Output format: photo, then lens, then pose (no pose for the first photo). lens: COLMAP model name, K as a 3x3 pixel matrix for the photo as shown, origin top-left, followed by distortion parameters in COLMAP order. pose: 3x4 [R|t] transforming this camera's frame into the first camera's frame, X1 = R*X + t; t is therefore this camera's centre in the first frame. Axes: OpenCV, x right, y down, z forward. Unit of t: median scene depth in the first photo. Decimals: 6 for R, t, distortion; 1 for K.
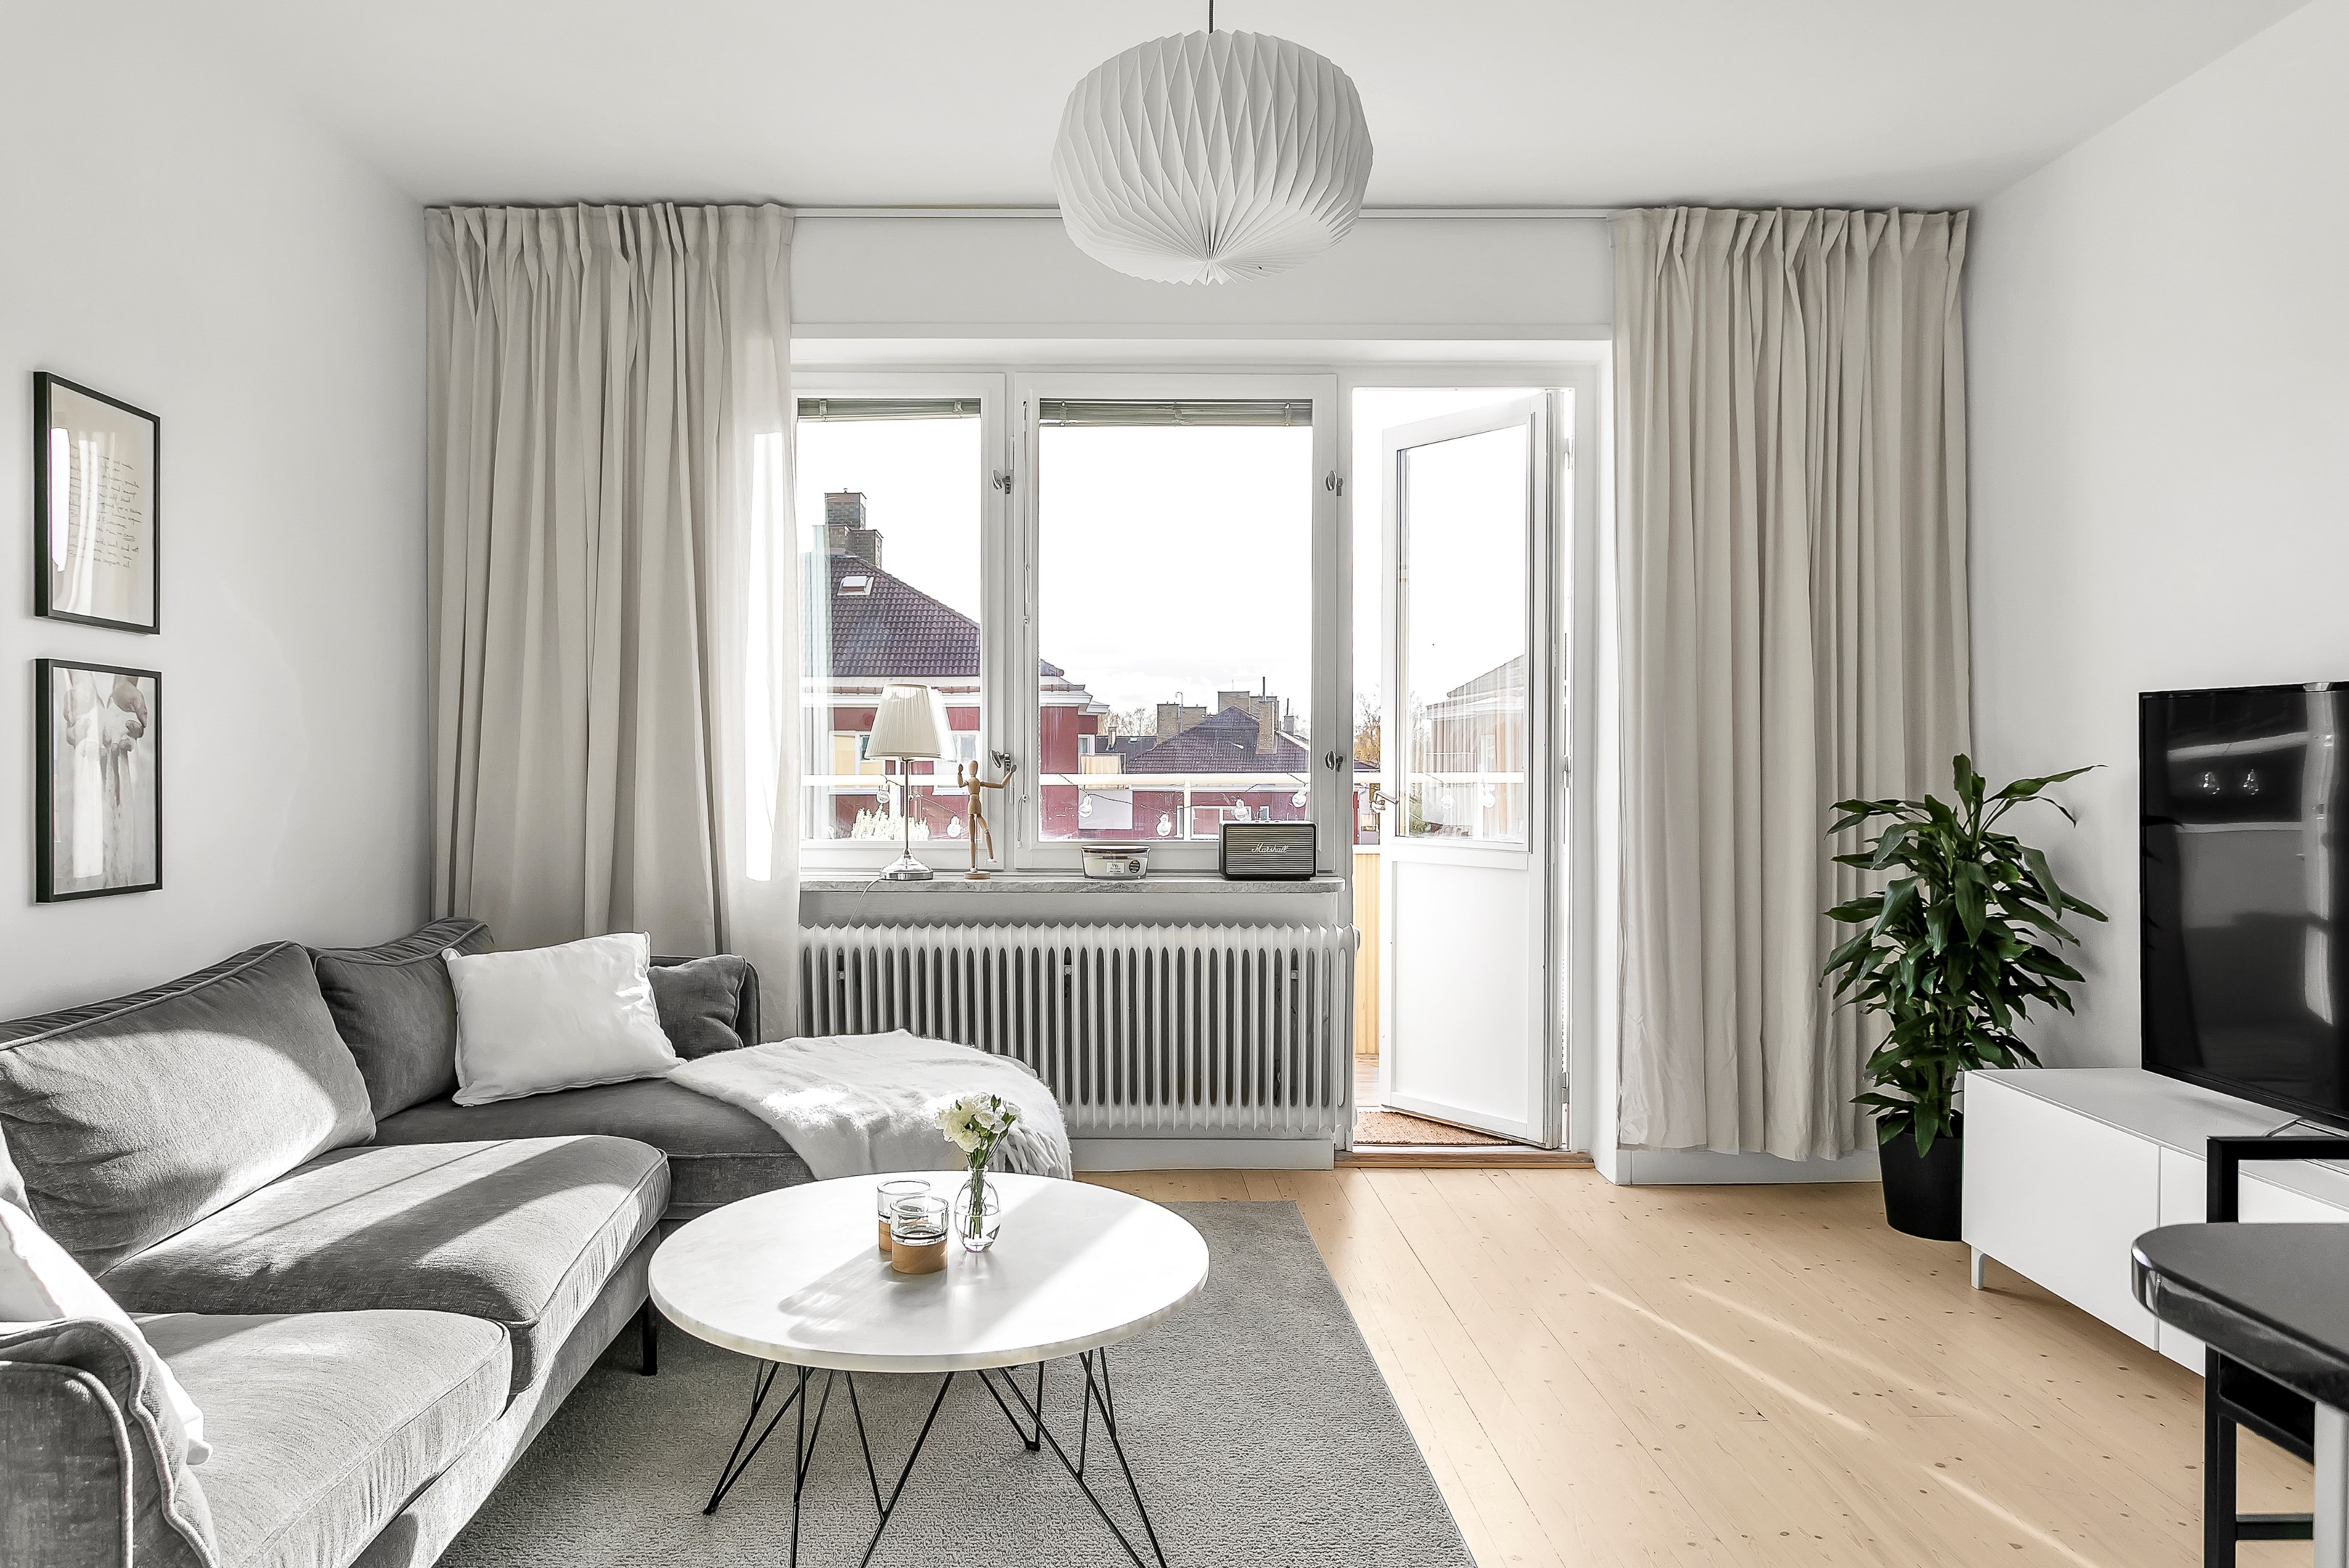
lens RADIAL K [[1472.0, 0, 1095.9], [0, 1472.0, 780.0], [0, 0, 1]] dist [0.003296, 0.000447]
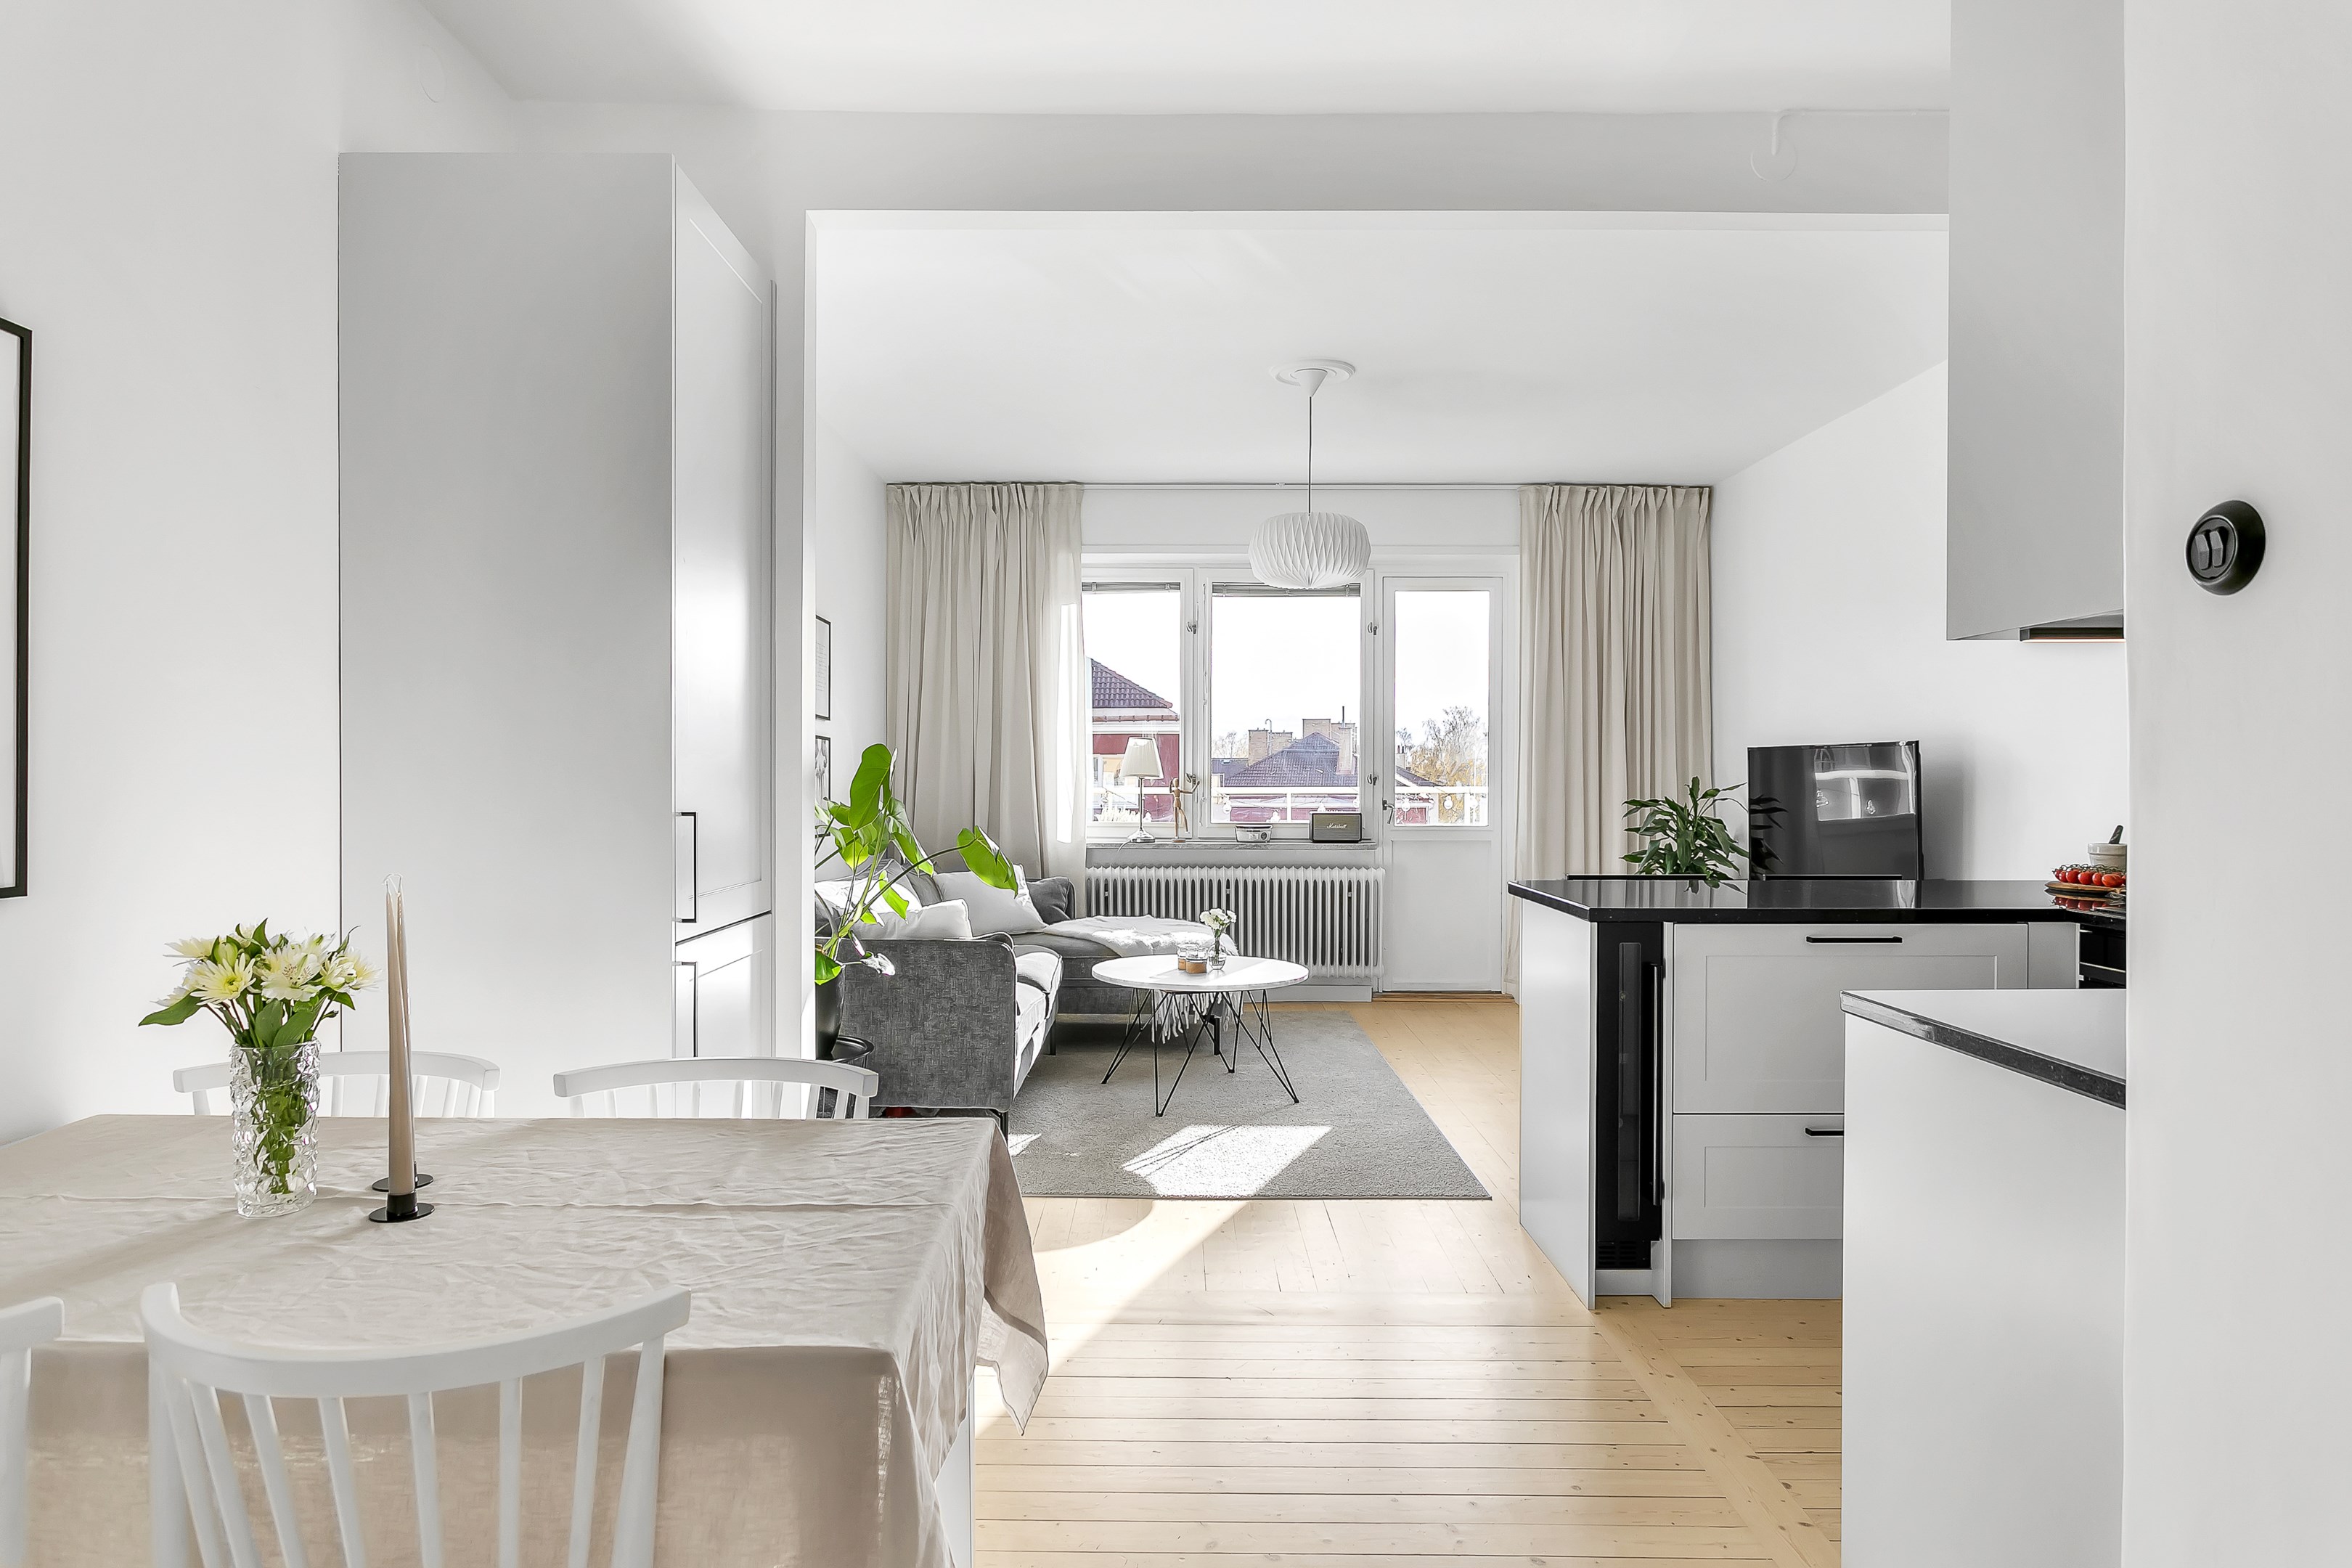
lens RADIAL K [[1365.1, 0, 1176.0], [0, 1365.1, 784.0], [0, 0, 1]] dist [-0.003198, -0.000314]
pose [[0.999957, 0.002294, -0.009015, -0.069699], [-0.002384, 0.999948, -0.009894, 0.010768], [0.008992, 0.009915, 0.999910, -0.730414]]
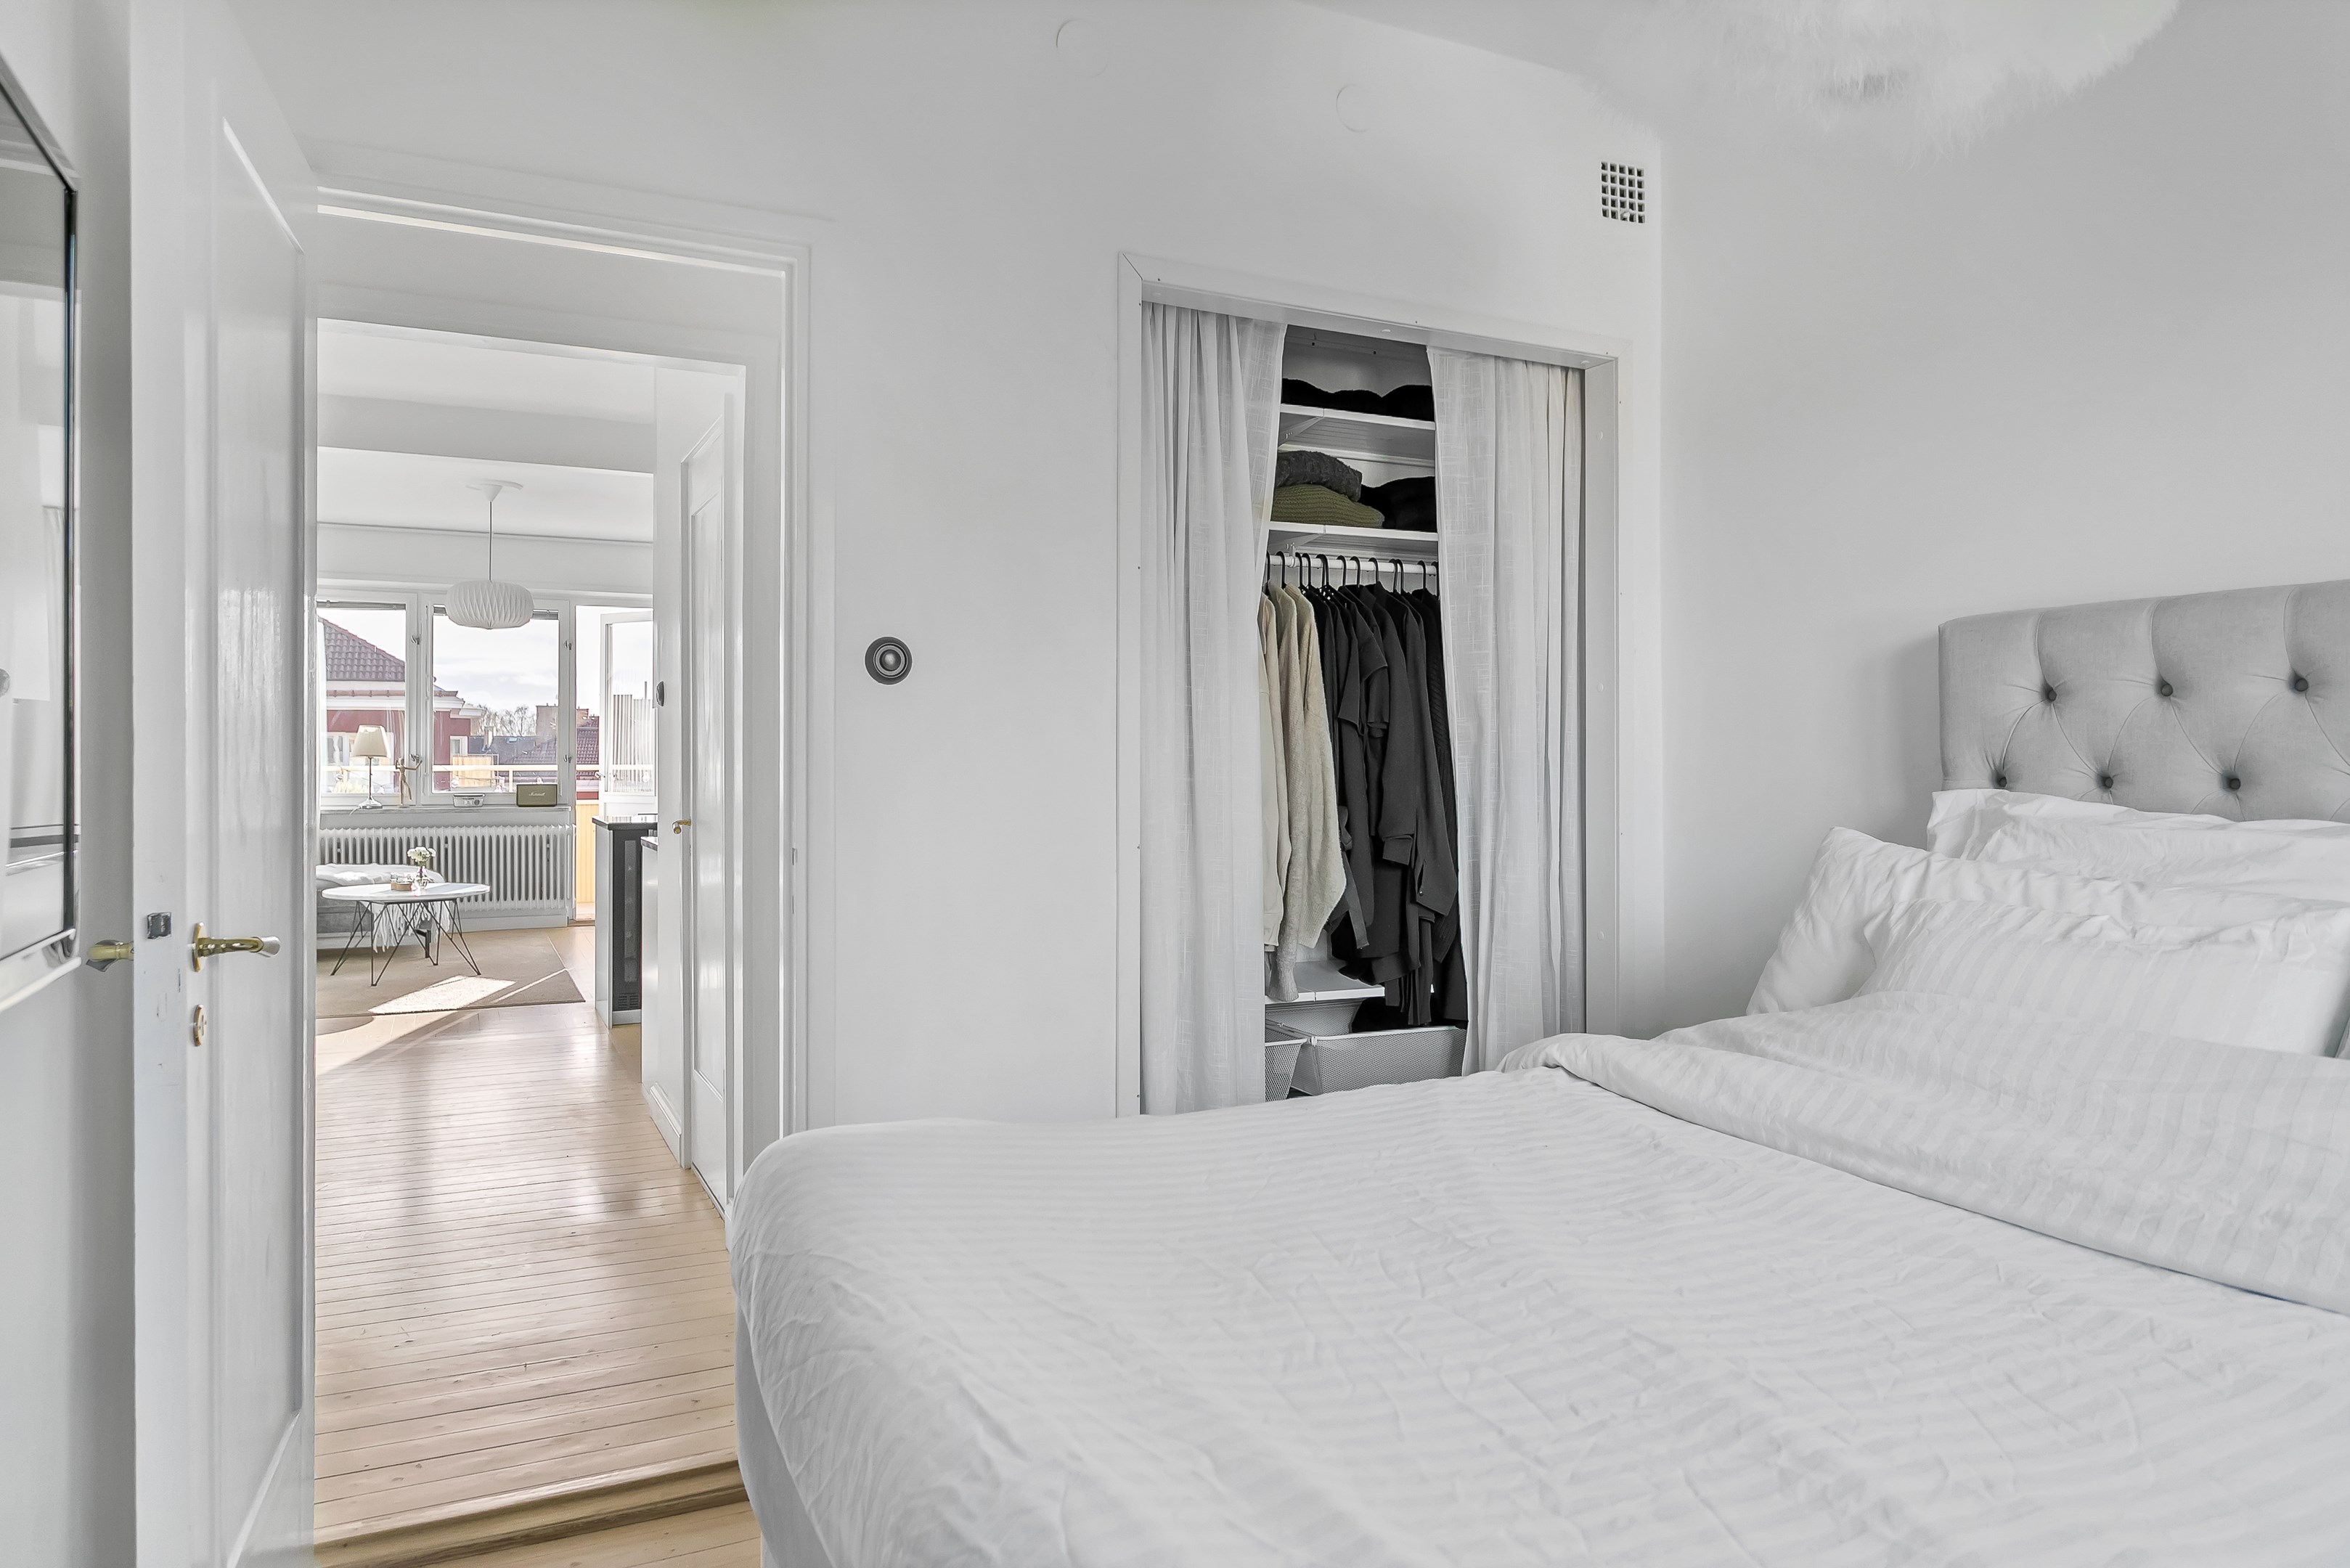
lens RADIAL K [[1498.8, 0, 1168.5], [0, 1498.8, 757.2], [0, 0, 1]] dist [-0.000162, 0.000545]
pose [[0.906856, 0.003636, 0.421426, 0.018677], [0.003312, 0.999870, -0.015754, 0.027301], [-0.421428, 0.015683, 0.906726, -1.723664]]
